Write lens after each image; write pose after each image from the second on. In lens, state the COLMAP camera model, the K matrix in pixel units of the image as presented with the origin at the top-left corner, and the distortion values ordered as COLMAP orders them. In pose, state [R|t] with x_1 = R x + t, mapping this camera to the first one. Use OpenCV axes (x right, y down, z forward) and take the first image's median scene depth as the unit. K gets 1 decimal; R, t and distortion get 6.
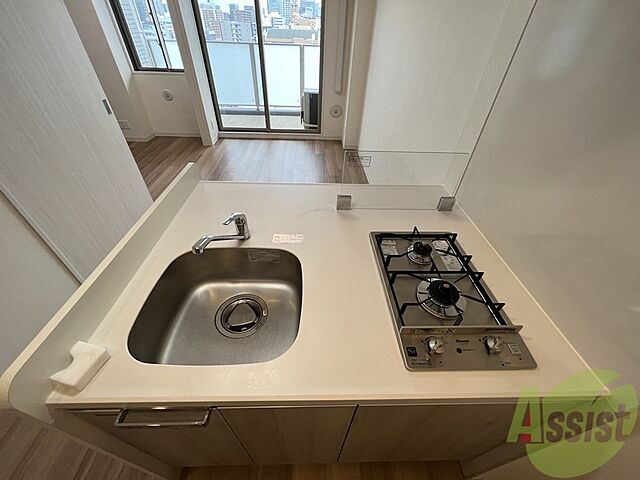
lens RADIAL K [[256.1, 0, 320.2], [0, 256.1, 238.7], [0, 0, 1]] dist [-0.000653, 0.000091]
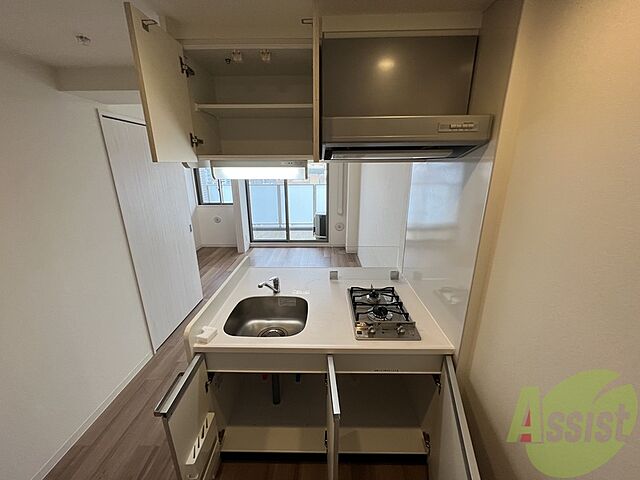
lens RADIAL K [[256.1, 0, 319.6], [0, 256.1, 240.2], [0, 0, 1]] dist [-0.000653, 0.000091]
pose [[0.998414, -0.022908, -0.051423, 0.027269], [0.000626, 0.917924, -0.396755, 0.098886], [0.056291, 0.396094, 0.916483, -0.203800]]
